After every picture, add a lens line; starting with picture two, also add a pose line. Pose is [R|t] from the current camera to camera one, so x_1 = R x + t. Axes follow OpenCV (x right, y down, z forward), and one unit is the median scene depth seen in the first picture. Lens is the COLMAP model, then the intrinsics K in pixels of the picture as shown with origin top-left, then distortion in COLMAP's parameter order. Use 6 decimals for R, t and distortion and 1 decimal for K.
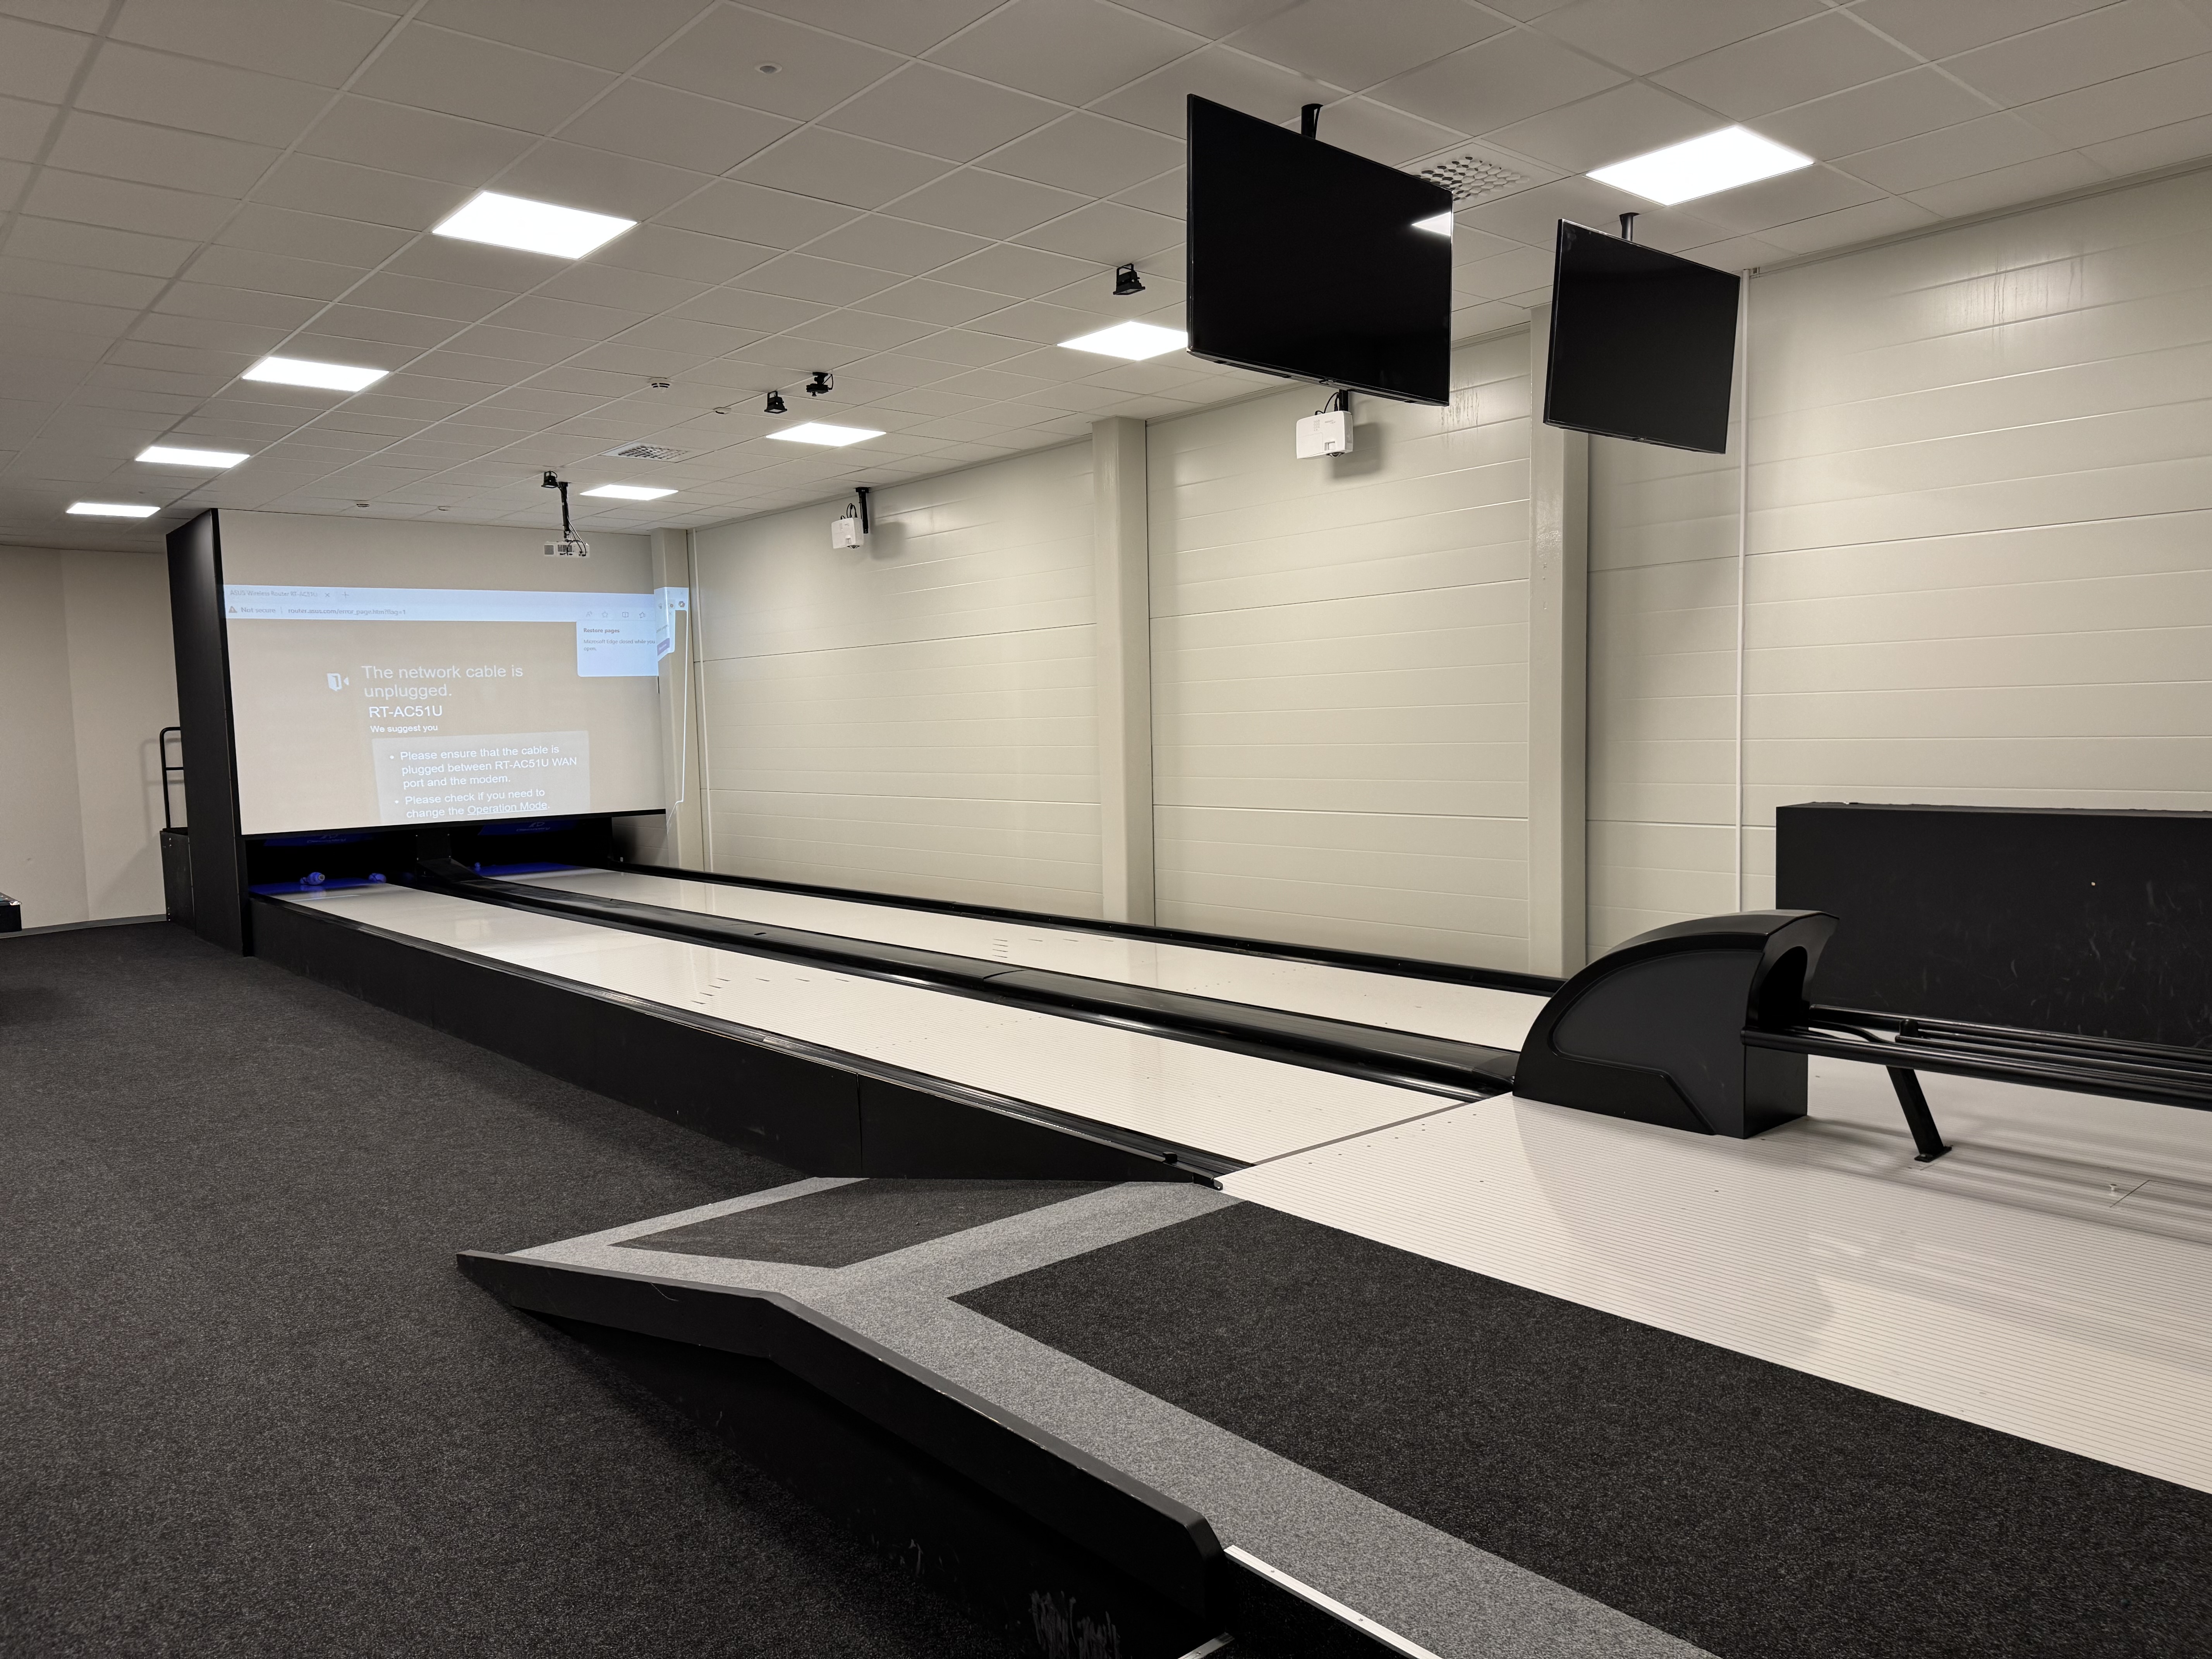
lens RADIAL K [[1548.7, 0, 1110.5], [0, 1548.7, 853.6], [0, 0, 1]] dist [0.168304, -0.287592]
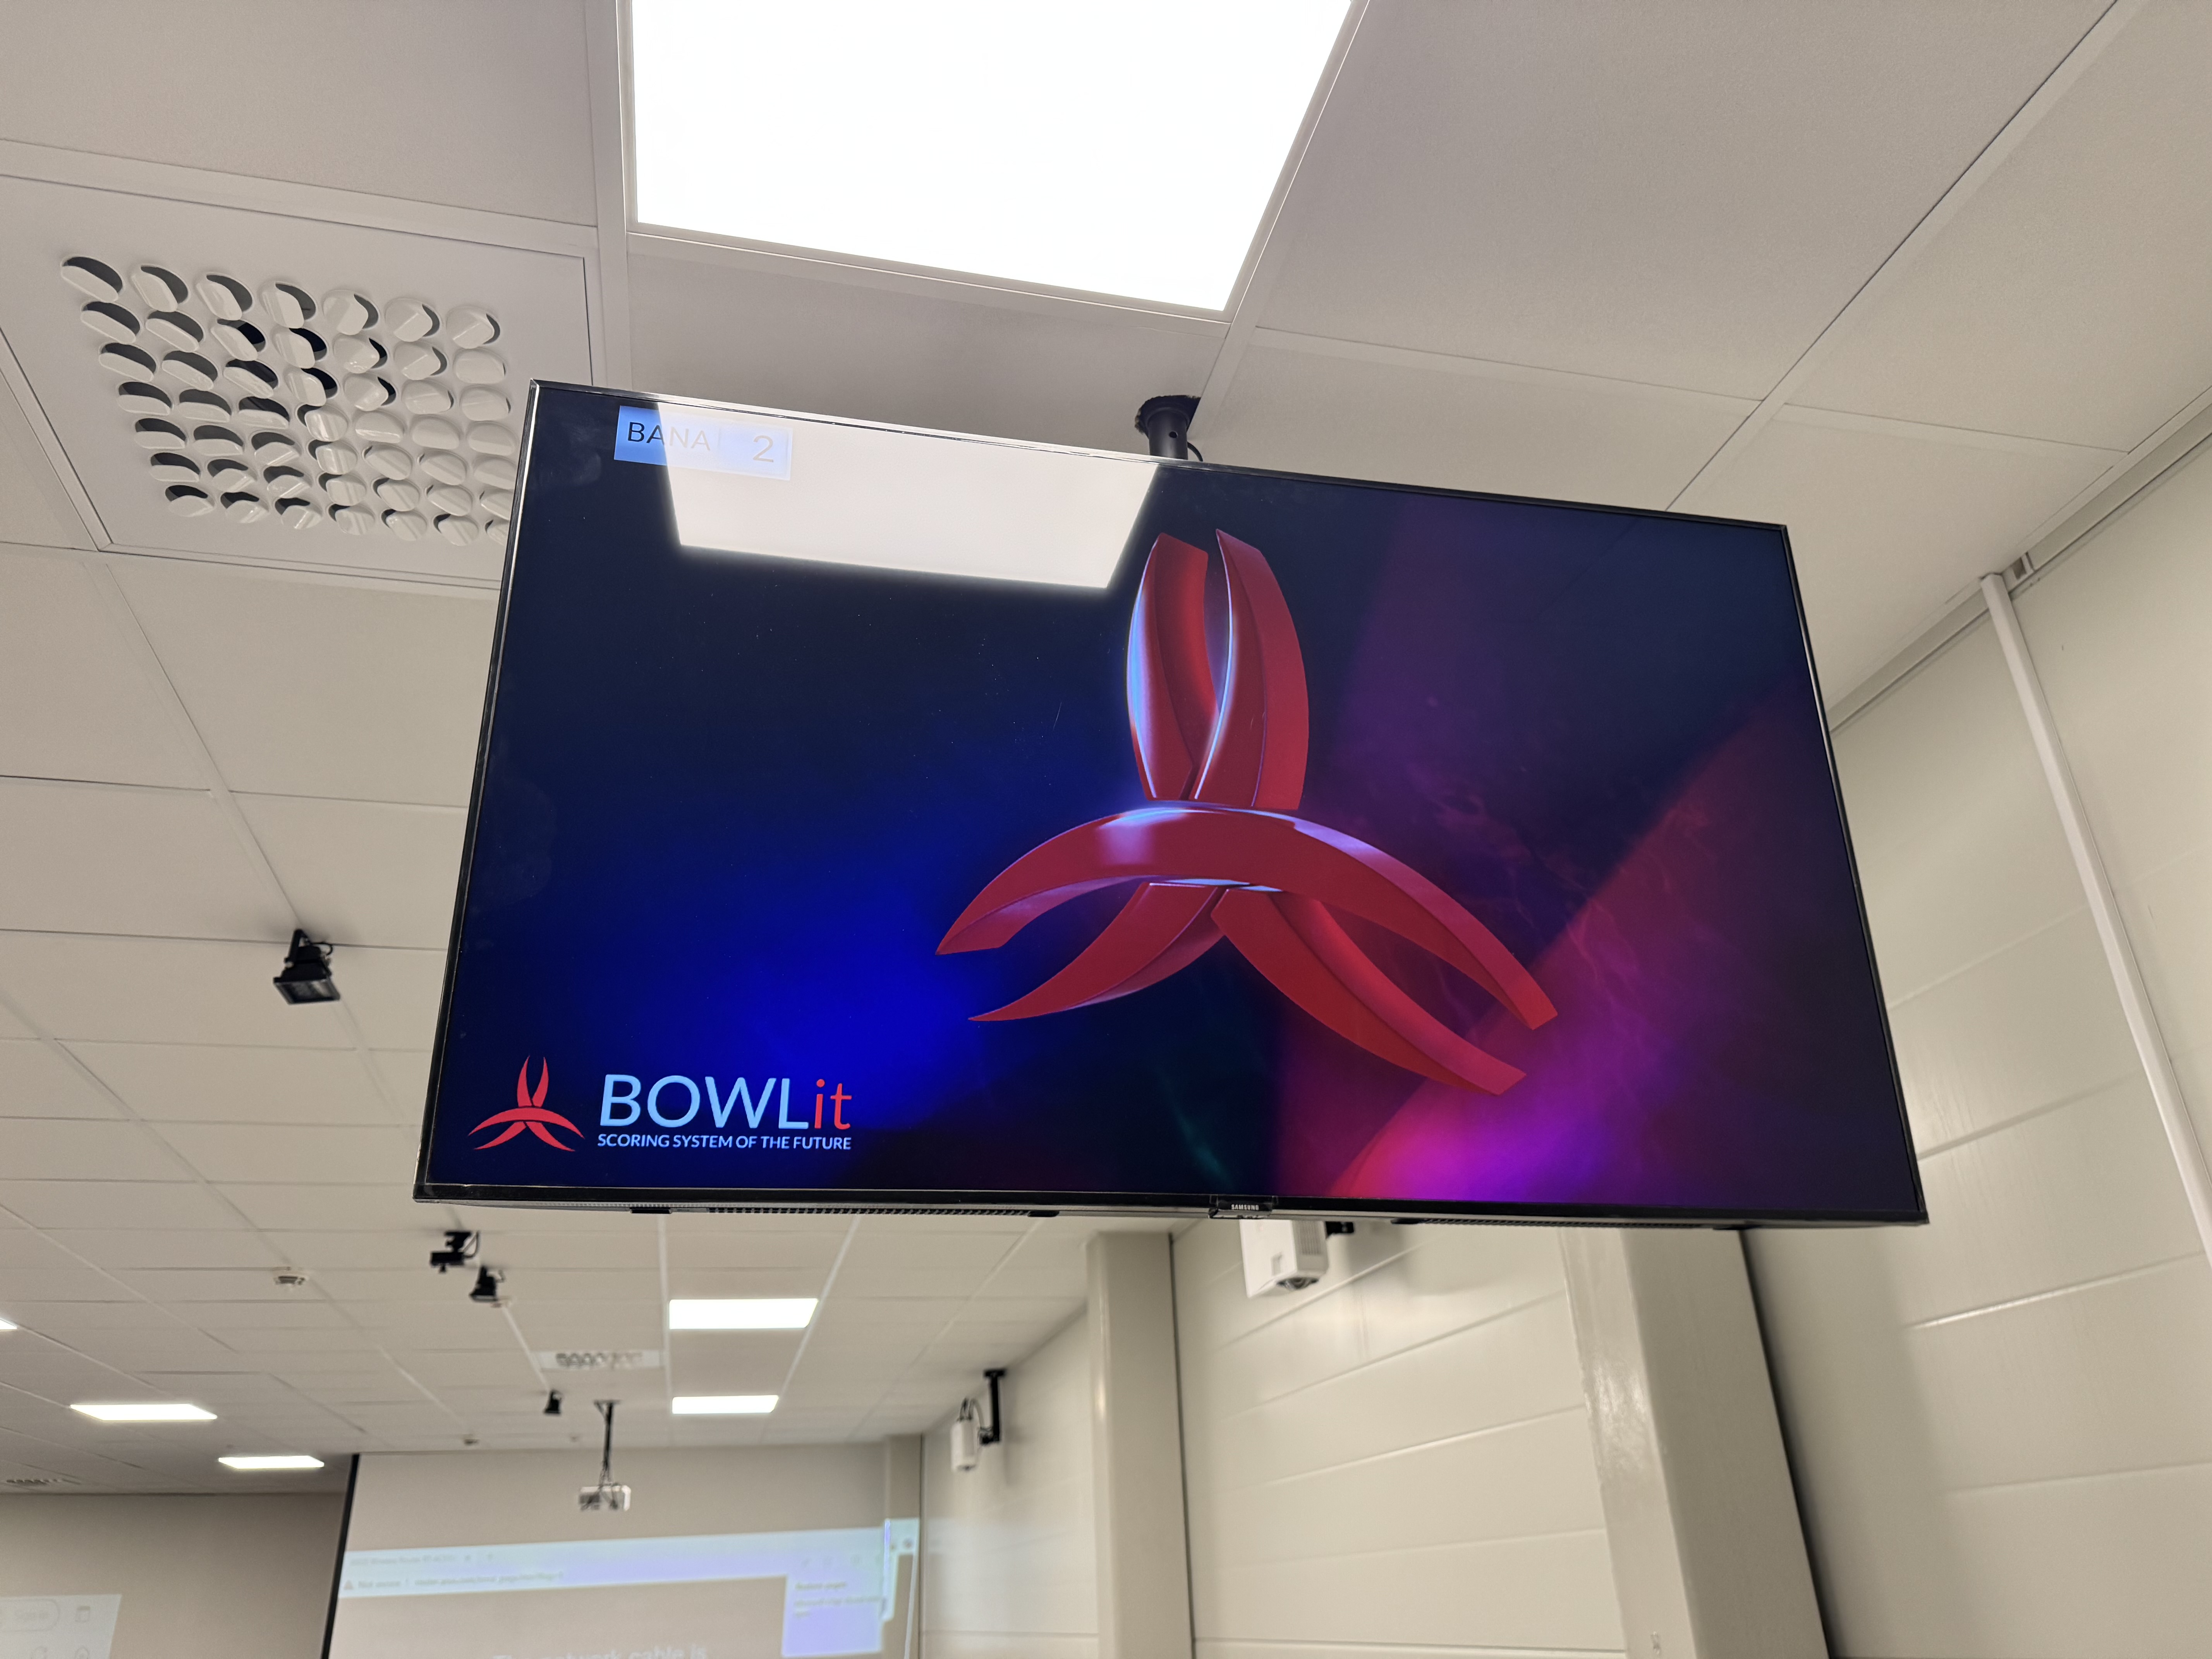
lens RADIAL K [[1601.8, 0, 1079.8], [0, 1601.8, 827.9], [0, 0, 1]] dist [-0.004373, -0.002684]
pose [[0.878619, -0.215350, -0.426207, 0.183043], [-0.025865, 0.869765, -0.492787, -0.089437], [0.476822, 0.443996, 0.758623, 0.357005]]
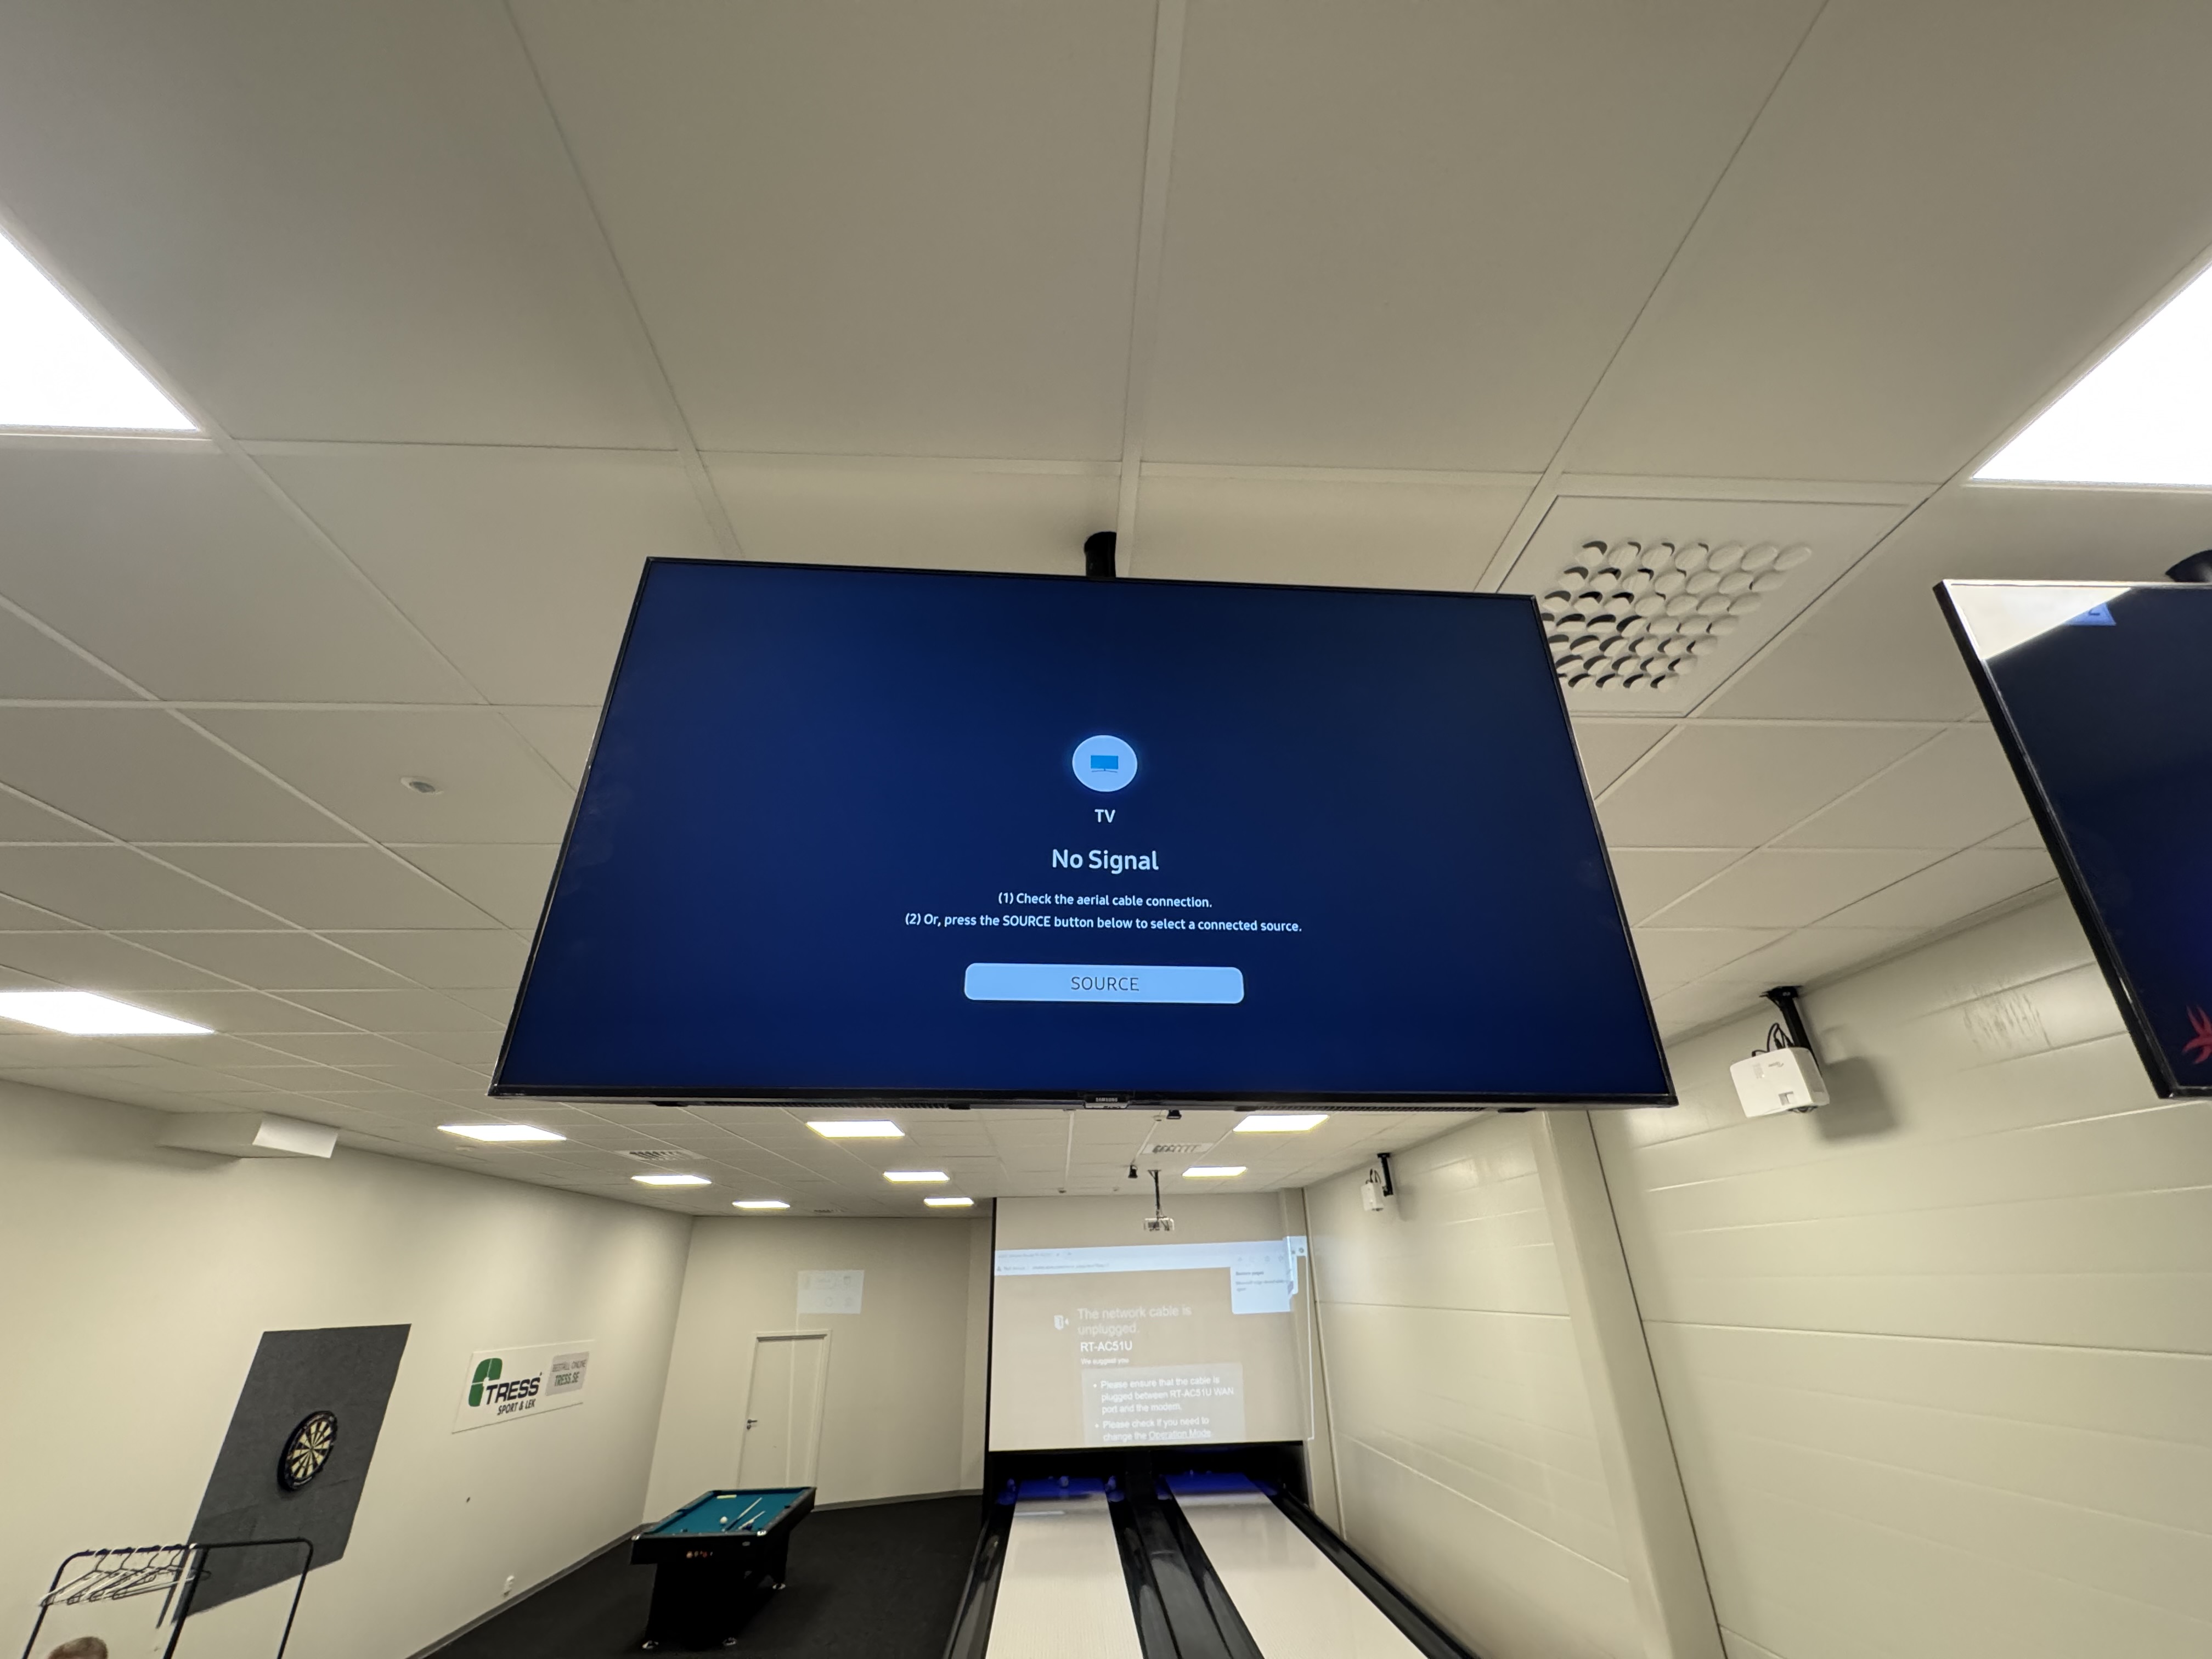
lens RADIAL K [[881.9, 0, 1099.3], [0, 881.9, 831.2], [0, 0, 1]] dist [-0.001470, -0.000918]
pose [[0.782167, -0.274118, -0.559530, 0.090407], [-0.055123, 0.864058, -0.500365, -0.090862], [0.620625, 0.422213, 0.660727, 0.305976]]
